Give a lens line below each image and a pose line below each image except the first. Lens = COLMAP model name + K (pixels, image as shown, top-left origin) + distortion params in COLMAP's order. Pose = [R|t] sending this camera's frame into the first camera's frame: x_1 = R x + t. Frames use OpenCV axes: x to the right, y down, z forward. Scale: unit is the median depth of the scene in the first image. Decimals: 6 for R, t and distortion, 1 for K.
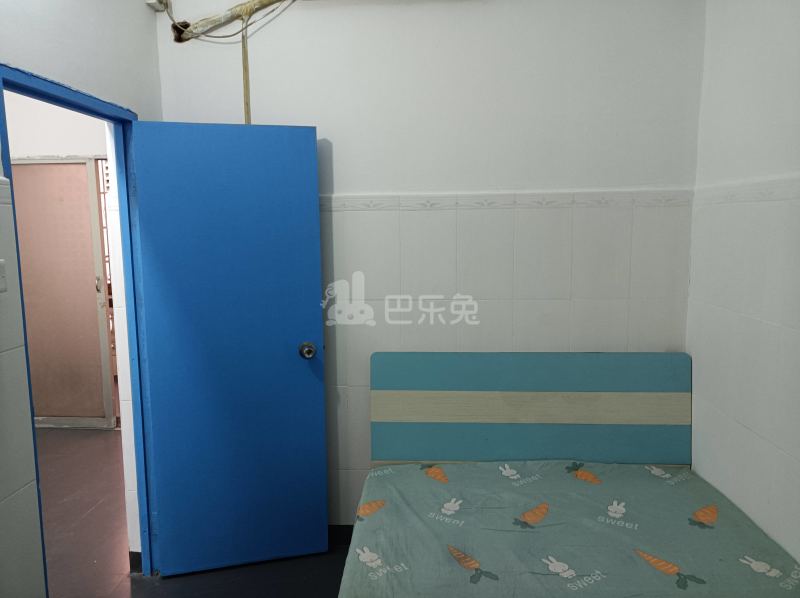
lens RADIAL K [[591.7, 0, 400.7], [0, 591.7, 297.0], [0, 0, 1]] dist [0.010978, 0.001942]
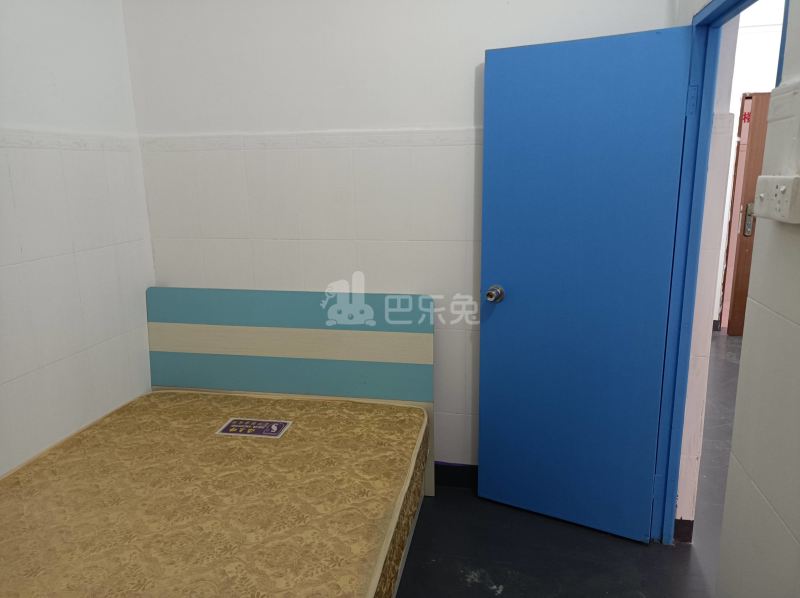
lens RADIAL K [[591.7, 0, 401.6], [0, 591.7, 297.6], [0, 0, 1]] dist [0.010978, 0.001942]
pose [[0.989068, 0.021122, -0.145938, 0.485617], [-0.005431, 0.994235, 0.107088, -0.005985], [0.147358, -0.105125, 0.983481, 0.006230]]
